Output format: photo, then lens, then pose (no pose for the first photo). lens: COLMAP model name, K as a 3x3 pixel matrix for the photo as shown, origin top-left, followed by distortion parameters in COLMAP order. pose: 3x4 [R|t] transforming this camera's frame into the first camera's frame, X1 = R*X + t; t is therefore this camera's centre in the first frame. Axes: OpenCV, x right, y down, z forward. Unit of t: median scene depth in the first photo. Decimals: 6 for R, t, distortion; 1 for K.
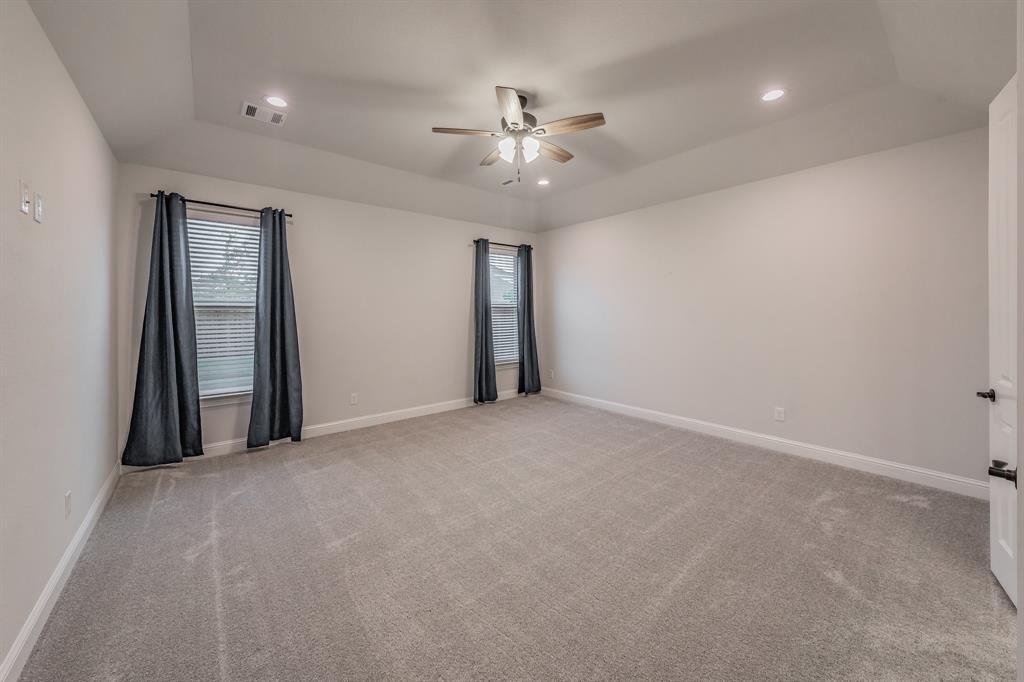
lens RADIAL K [[351.0, 0, 511.8], [0, 351.0, 316.2], [0, 0, 1]] dist [-0.000098, -0.000017]
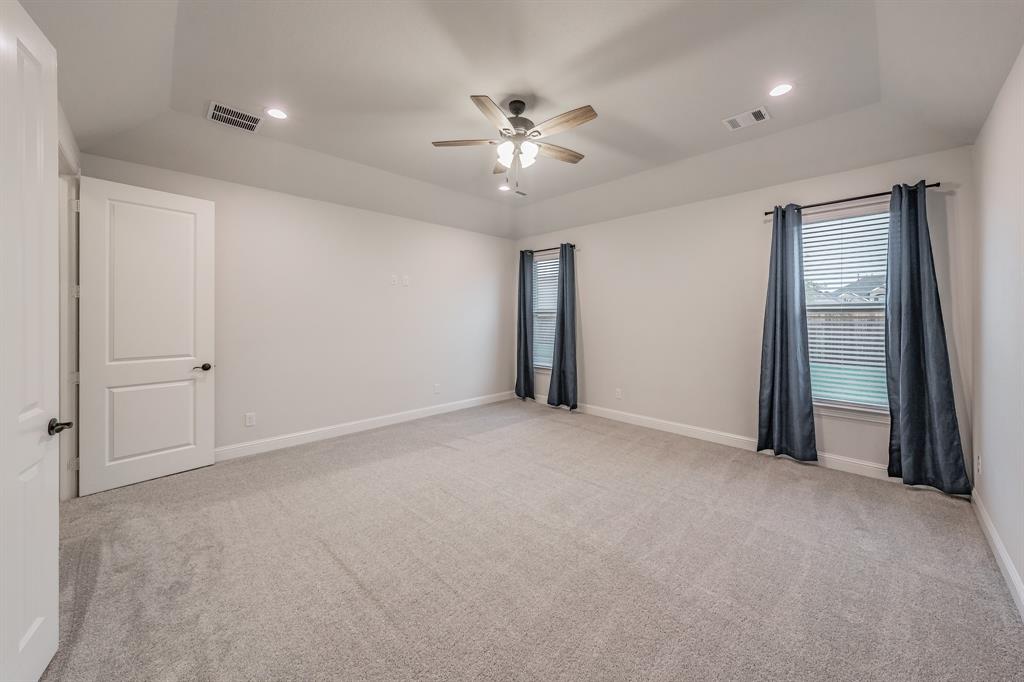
lens RADIAL K [[366.5, 0, 513.2], [0, 366.5, 313.2], [0, 0, 1]] dist [-0.000311, -0.000009]
pose [[0.123588, -0.001325, -0.992333, 0.635004], [-0.016936, 0.999851, -0.003444, -0.011064], [0.992189, 0.017231, 0.123547, 0.492041]]
